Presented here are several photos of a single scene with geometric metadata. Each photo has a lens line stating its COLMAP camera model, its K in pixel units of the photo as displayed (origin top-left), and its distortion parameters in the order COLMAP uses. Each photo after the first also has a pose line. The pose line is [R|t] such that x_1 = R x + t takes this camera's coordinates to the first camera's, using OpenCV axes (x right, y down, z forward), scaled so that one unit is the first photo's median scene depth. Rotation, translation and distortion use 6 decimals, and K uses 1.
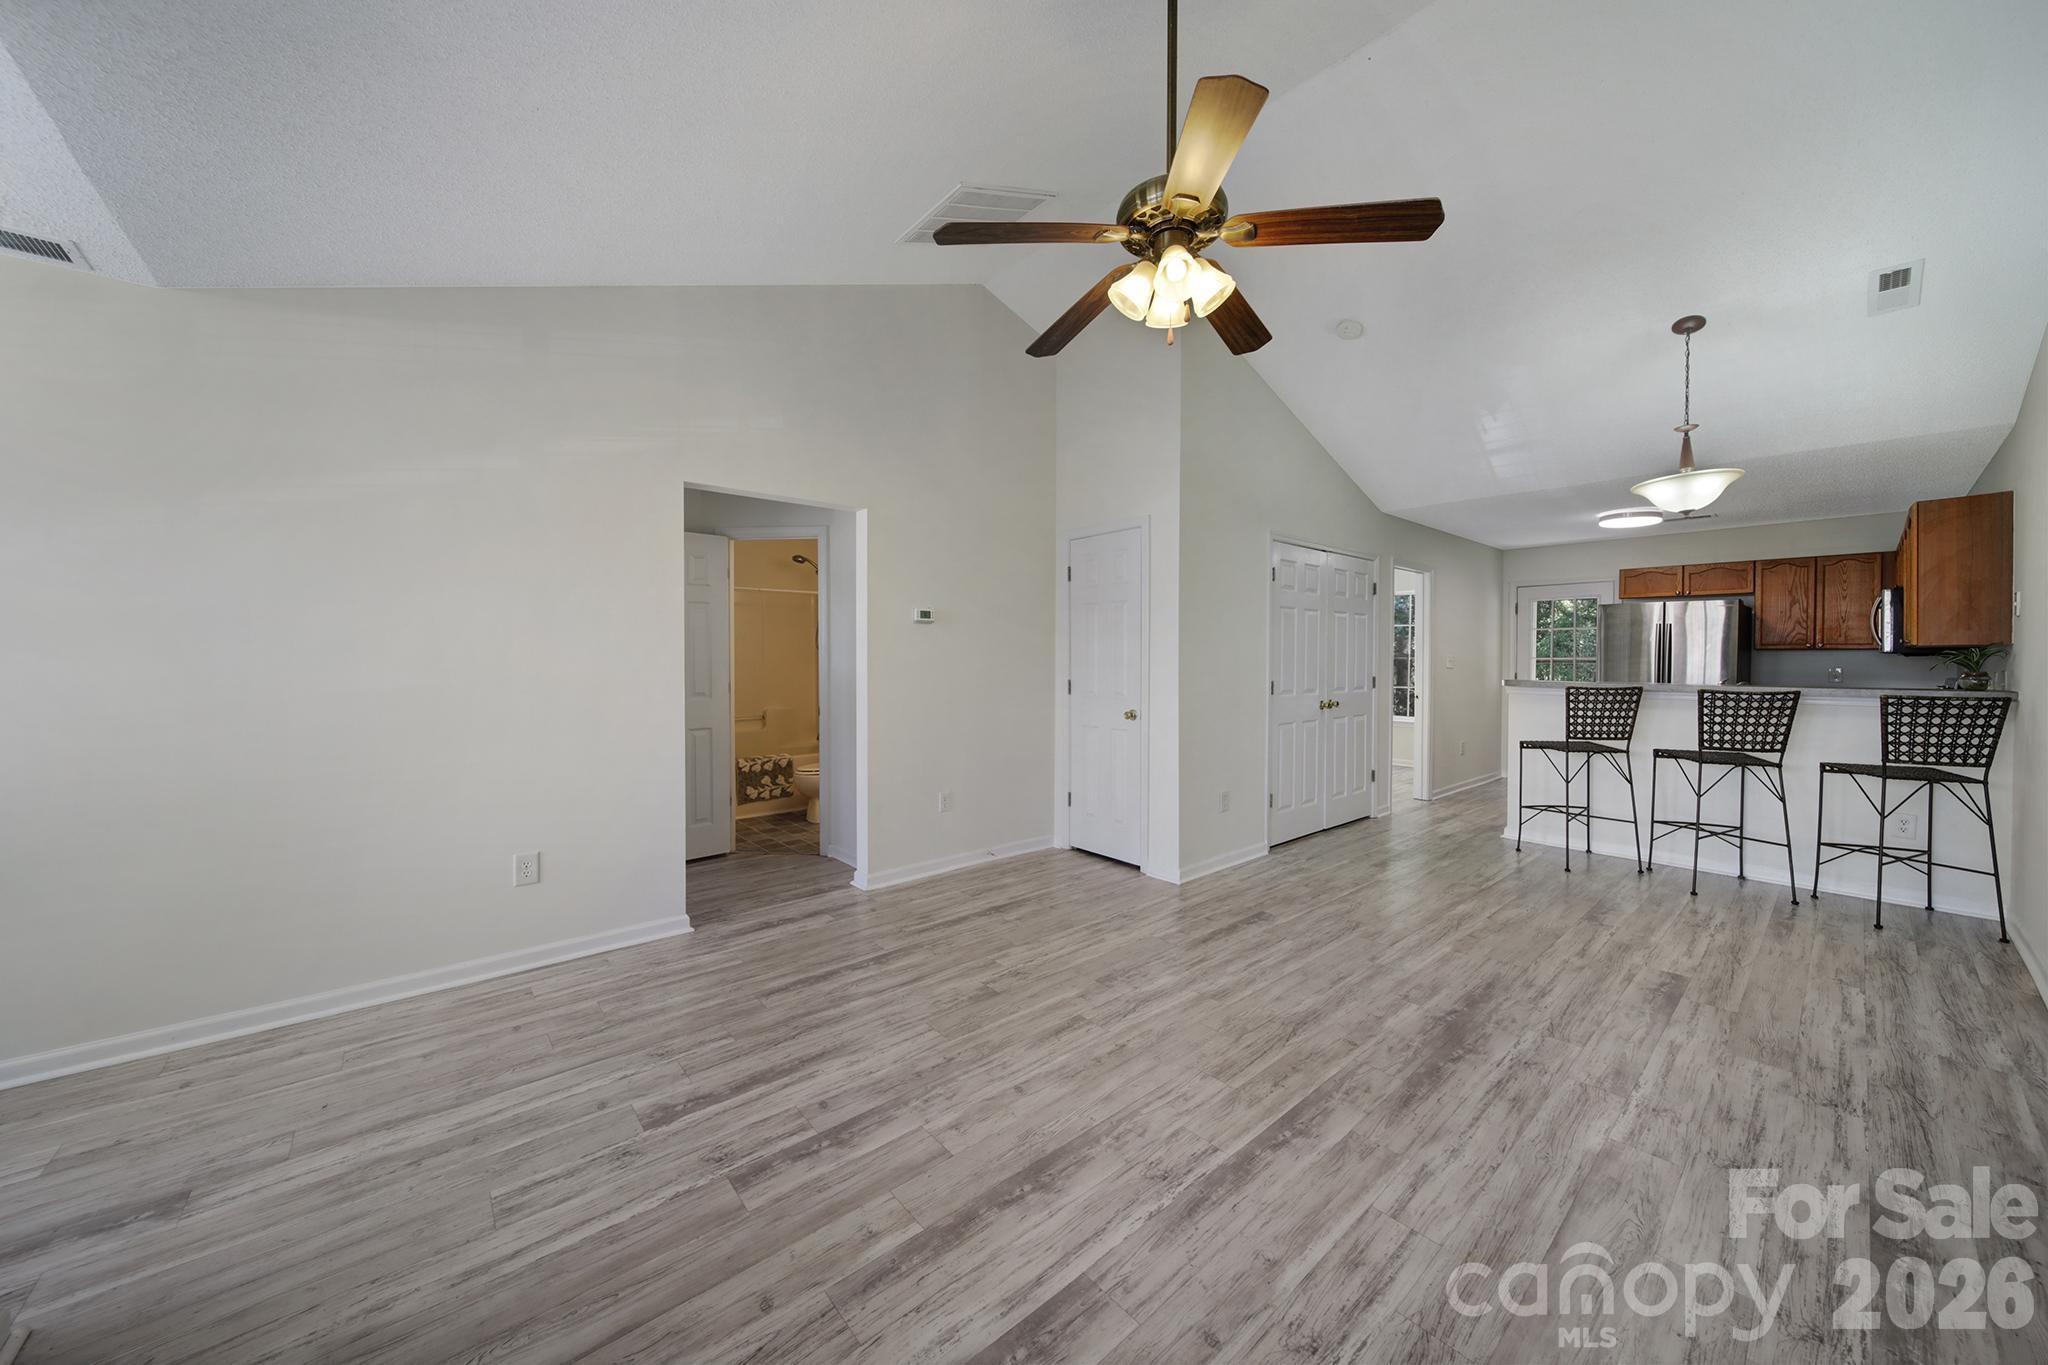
lens RADIAL K [[722.7, 0, 1022.3], [0, 722.7, 663.1], [0, 0, 1]] dist [-0.001417, -0.000513]
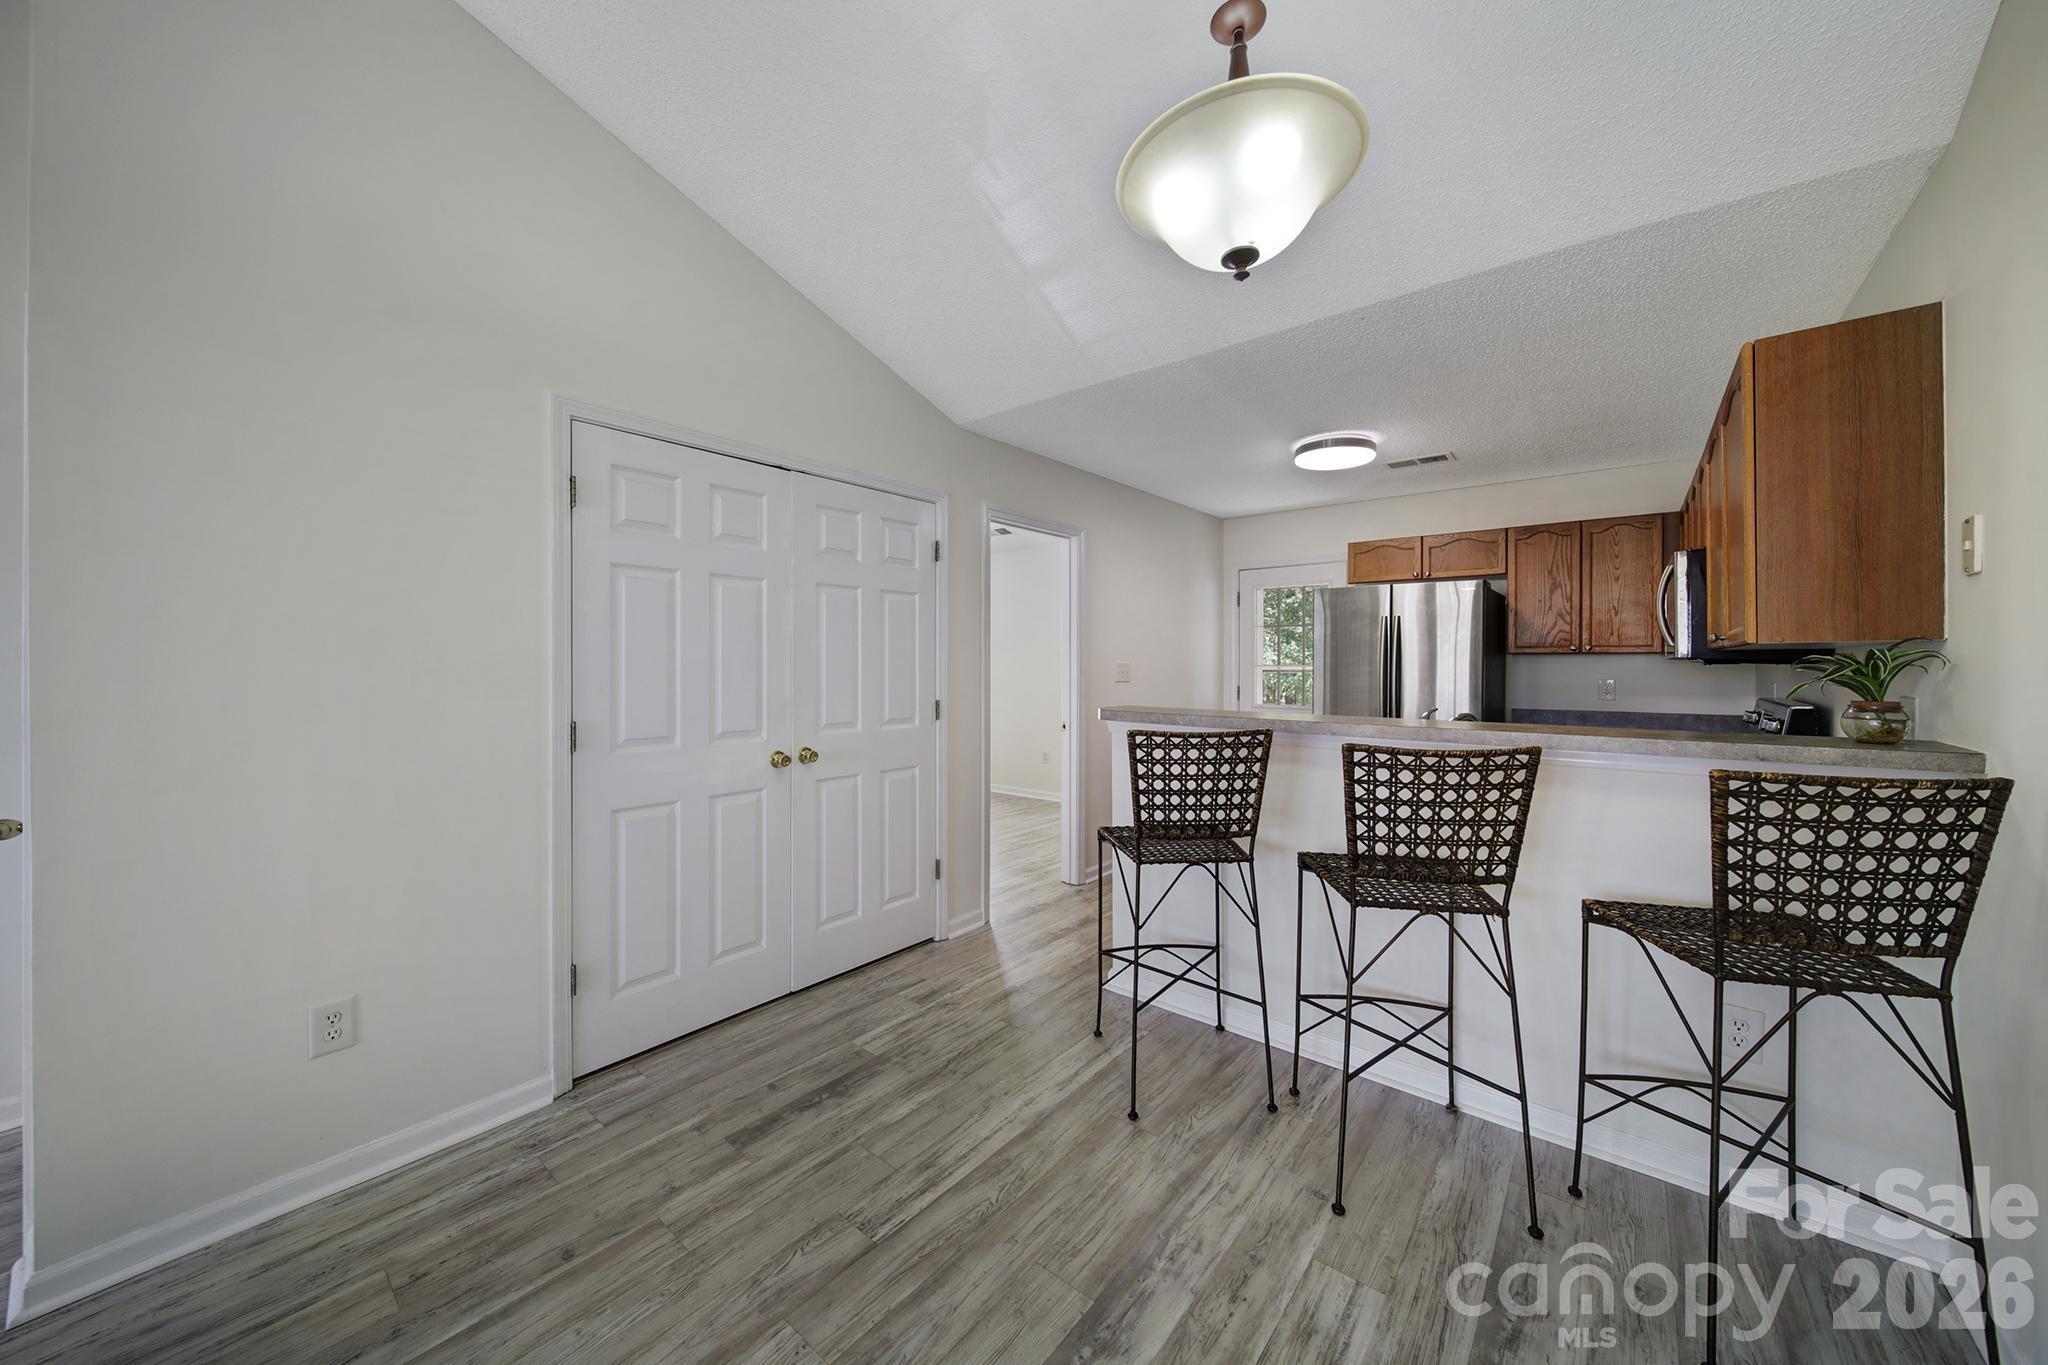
lens RADIAL K [[722.7, 0, 1022.3], [0, 722.7, 663.1], [0, 0, 1]] dist [-0.001417, -0.000513]
pose [[0.986196, -0.002955, 0.165558, 0.772521], [0.004365, 0.999957, -0.008151, -0.011256], [-0.165526, 0.008761, 0.986166, 0.686988]]
